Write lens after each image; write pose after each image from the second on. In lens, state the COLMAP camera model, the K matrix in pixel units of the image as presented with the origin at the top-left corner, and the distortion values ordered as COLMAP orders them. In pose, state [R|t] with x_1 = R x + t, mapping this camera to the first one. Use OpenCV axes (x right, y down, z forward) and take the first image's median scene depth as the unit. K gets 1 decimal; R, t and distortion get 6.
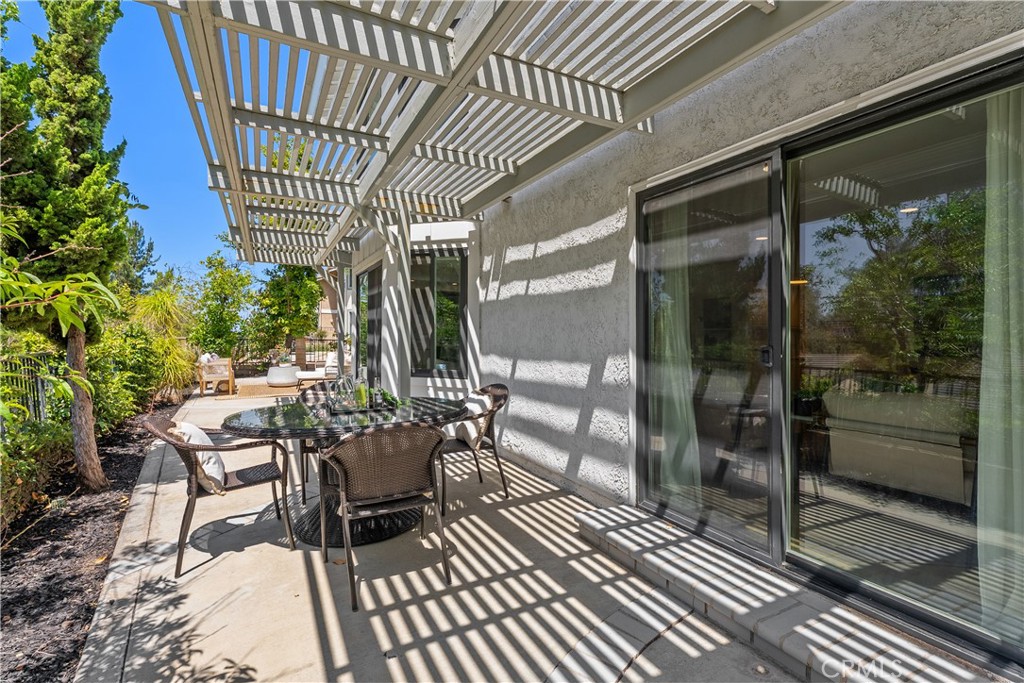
lens RADIAL K [[458.9, 0, 511.8], [0, 458.9, 342.9], [0, 0, 1]] dist [-0.001820, -0.001046]
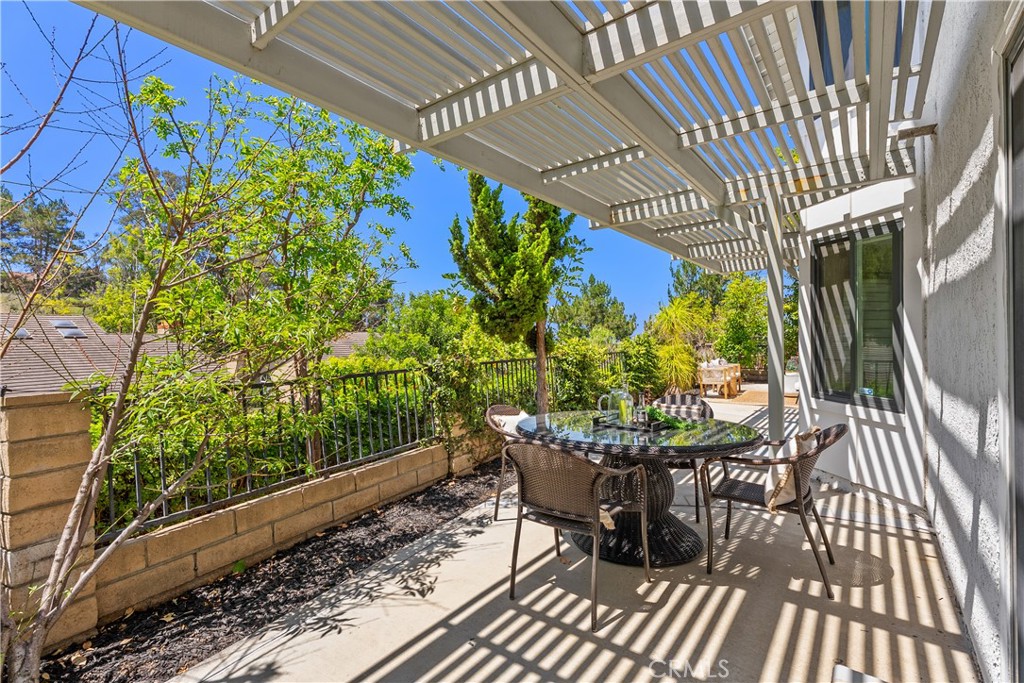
lens RADIAL K [[458.9, 0, 511.7], [0, 458.9, 338.1], [0, 0, 1]] dist [-0.001820, -0.001046]
pose [[0.421466, -0.007260, -0.906815, 0.267456], [-0.010110, 0.999868, -0.012704, -0.016637], [0.906788, 0.014522, 0.421337, 0.198726]]
